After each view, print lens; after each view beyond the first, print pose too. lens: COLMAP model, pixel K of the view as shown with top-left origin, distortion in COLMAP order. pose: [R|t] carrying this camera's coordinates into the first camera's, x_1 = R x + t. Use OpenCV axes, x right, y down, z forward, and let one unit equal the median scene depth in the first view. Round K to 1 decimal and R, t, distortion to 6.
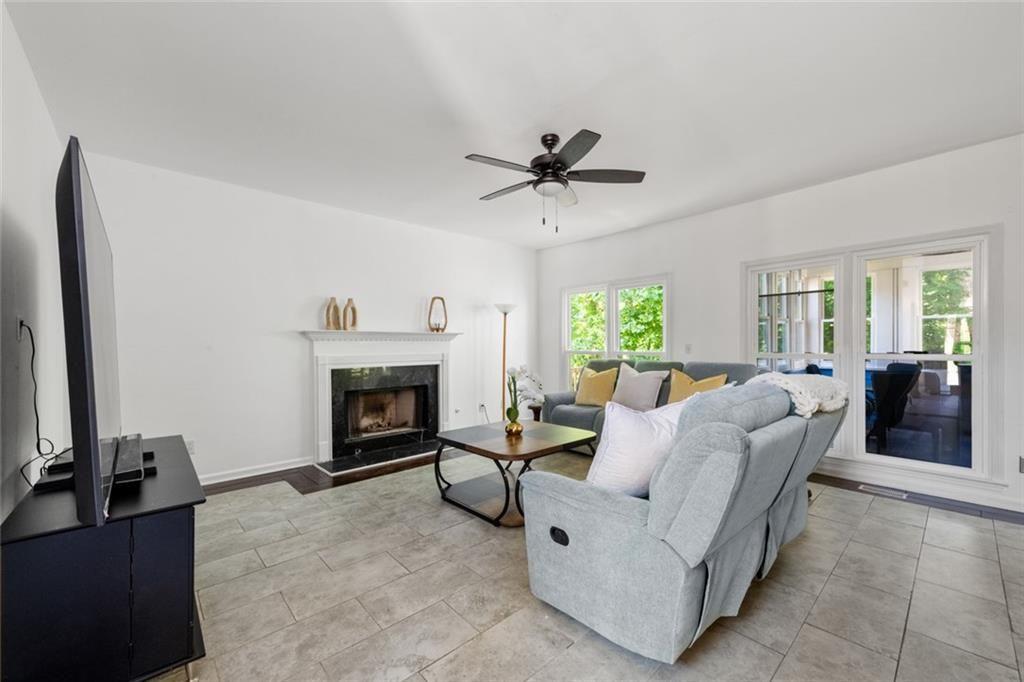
lens RADIAL K [[410.9, 0, 507.4], [0, 410.9, 338.0], [0, 0, 1]] dist [0.025864, 0.000052]
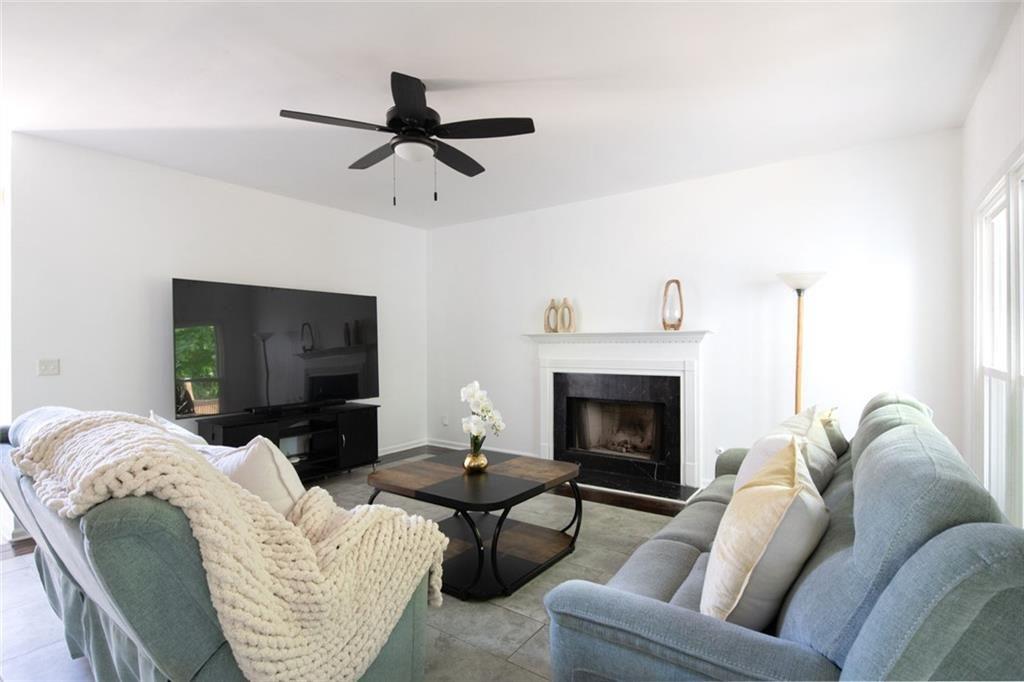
lens RADIAL K [[494.2, 0, 517.1], [0, 494.2, 344.1], [0, 0, 1]] dist [0.000769, 0.000087]
pose [[0.209020, 0.006898, -0.977887, 0.649959], [0.021018, 0.999712, 0.011544, -0.006136], [0.977685, -0.022966, 0.208815, 0.618866]]
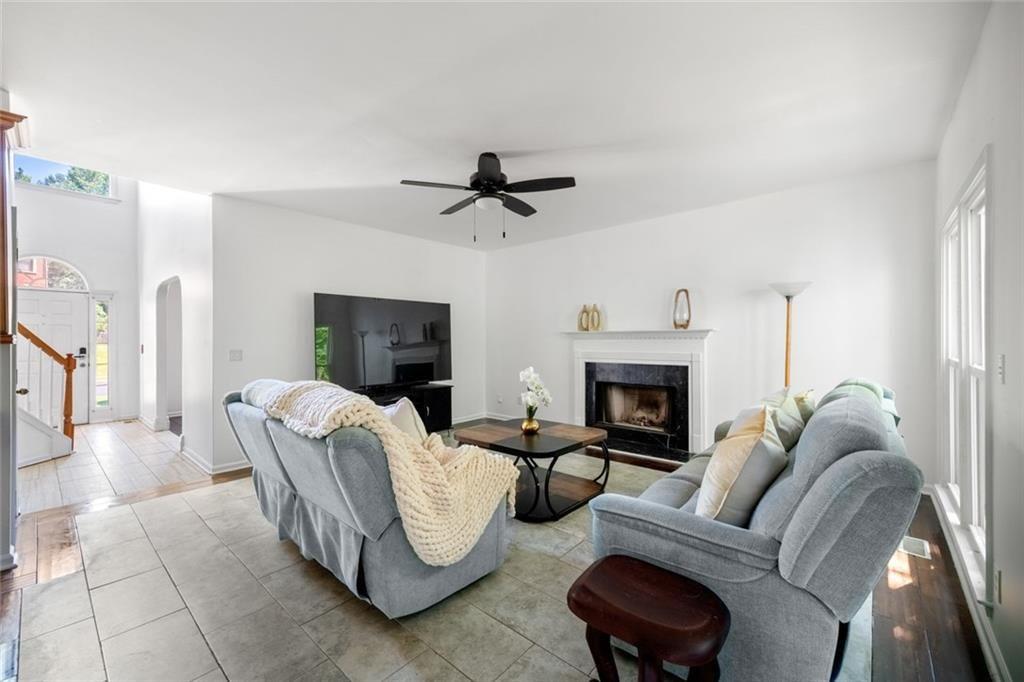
lens RADIAL K [[410.9, 0, 507.4], [0, 410.9, 338.0], [0, 0, 1]] dist [0.025864, 0.000052]
pose [[0.106410, 0.002434, -0.994319, 0.729509], [0.020137, 0.999787, 0.004602, -0.007310], [0.994118, -0.020512, 0.106338, 0.584079]]
